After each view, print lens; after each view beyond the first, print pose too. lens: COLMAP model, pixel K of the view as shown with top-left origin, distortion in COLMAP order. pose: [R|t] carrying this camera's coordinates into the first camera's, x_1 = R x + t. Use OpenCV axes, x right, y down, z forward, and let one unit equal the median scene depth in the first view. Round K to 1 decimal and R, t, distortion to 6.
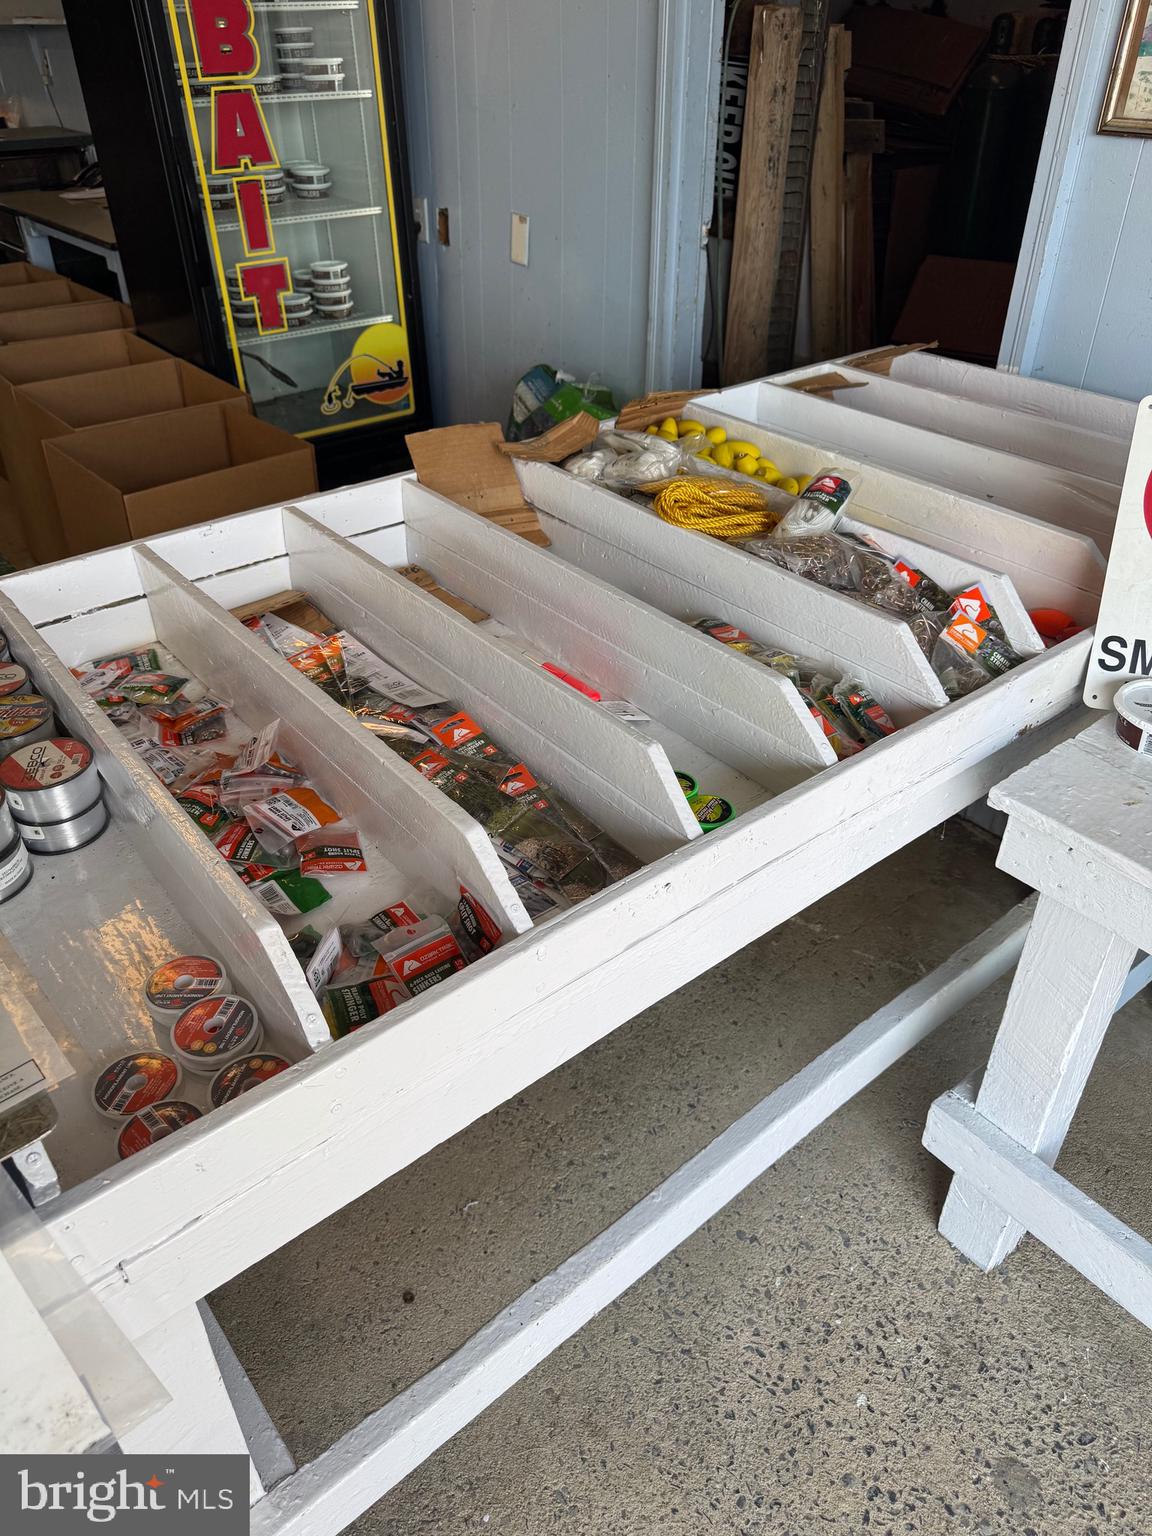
lens RADIAL K [[1078.3, 0, 575.8], [0, 1078.3, 773.8], [0, 0, 1]] dist [0.051504, -0.059171]
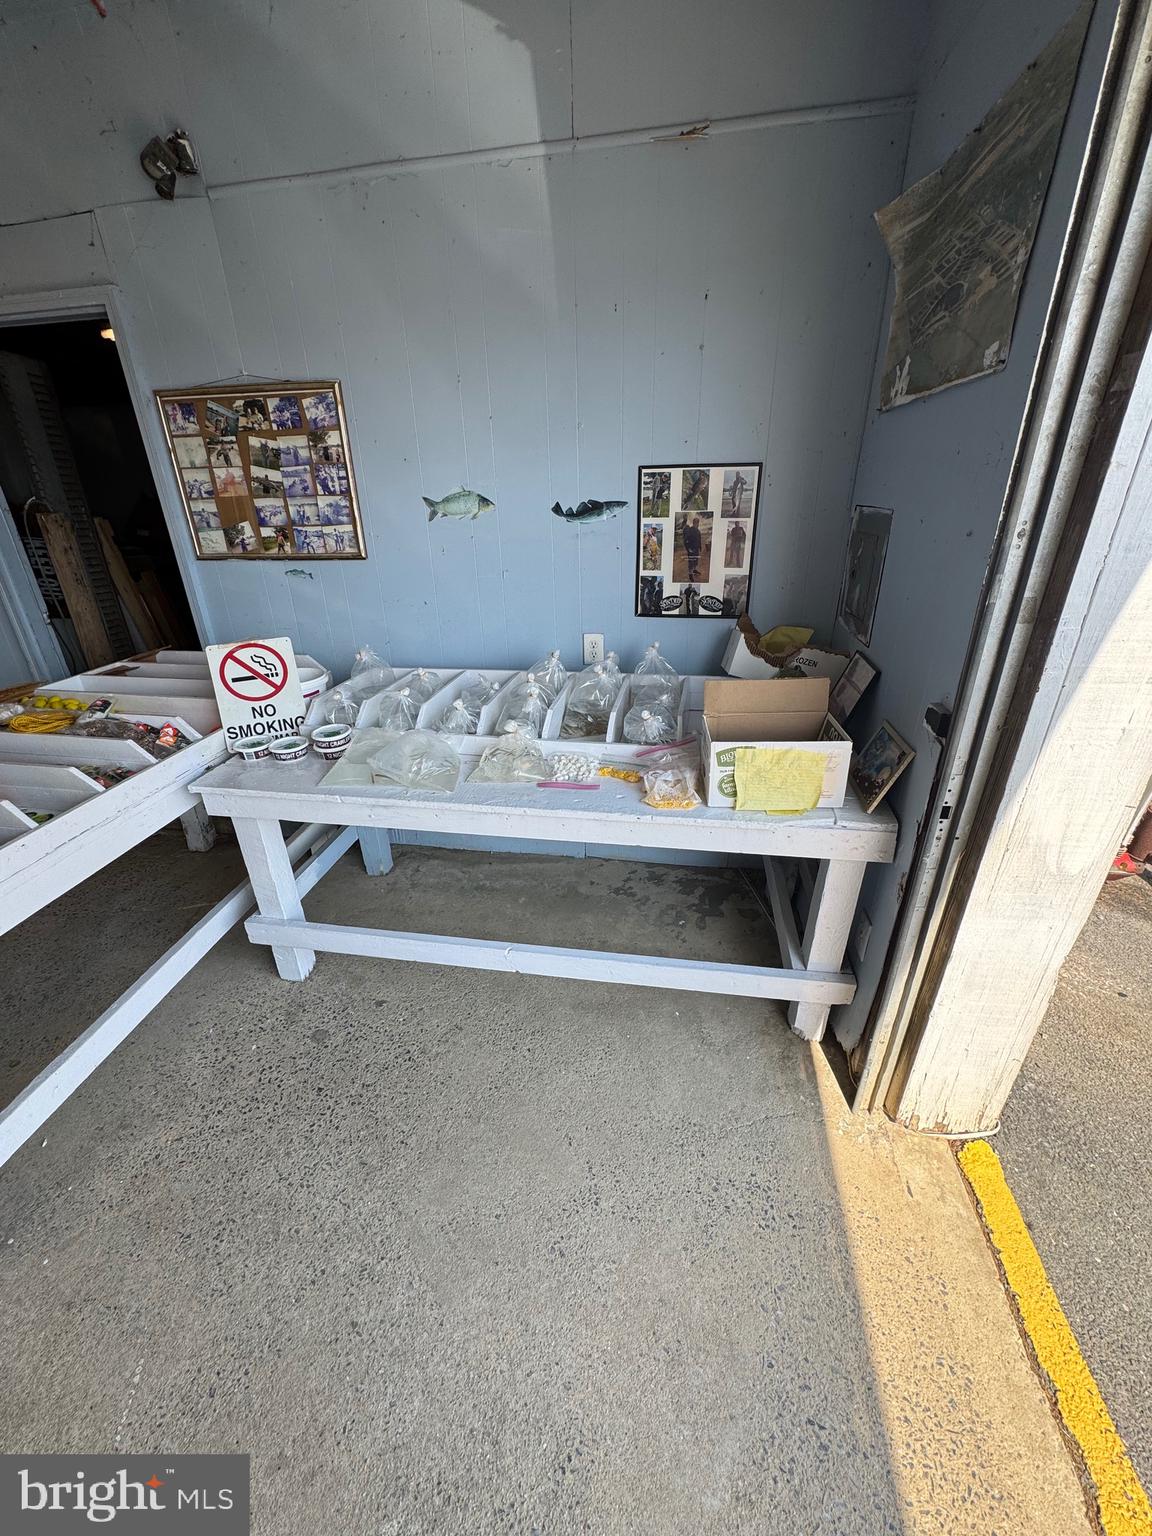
lens RADIAL K [[613.2, 0, 579.9], [0, 613.2, 772.3], [0, 0, 1]] dist [-0.002290, 0.001286]
pose [[0.746548, -0.297798, 0.594964, 0.170081], [0.396022, 0.917467, -0.037700, 0.343227], [-0.534633, 0.263763, 0.802868, -0.615709]]
